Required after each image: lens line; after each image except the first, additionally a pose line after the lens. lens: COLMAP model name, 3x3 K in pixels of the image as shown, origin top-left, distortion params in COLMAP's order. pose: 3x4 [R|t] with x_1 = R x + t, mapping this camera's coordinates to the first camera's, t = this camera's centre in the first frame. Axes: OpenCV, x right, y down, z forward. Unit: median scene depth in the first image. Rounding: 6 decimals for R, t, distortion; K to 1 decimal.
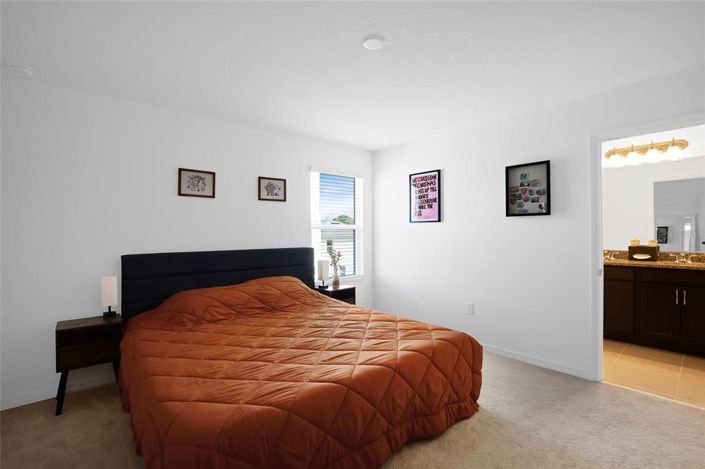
lens RADIAL K [[306.0, 0, 352.5], [0, 306.0, 234.5], [0, 0, 1]] dist [-0.001299, -0.000097]
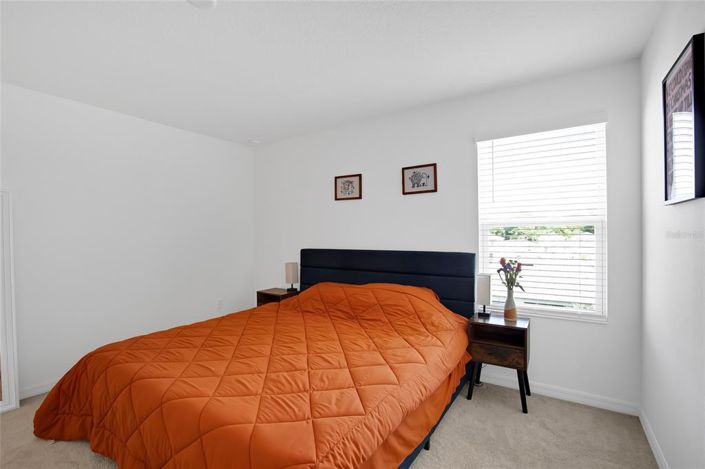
lens RADIAL K [[331.3, 0, 352.5], [0, 331.3, 234.5], [0, 0, 1]] dist [-0.000629, 0.000358]
pose [[0.301886, 0.020258, -0.953129, 0.580921], [0.014271, 0.999566, 0.025765, -0.026602], [0.953237, -0.021380, 0.301466, 0.603165]]
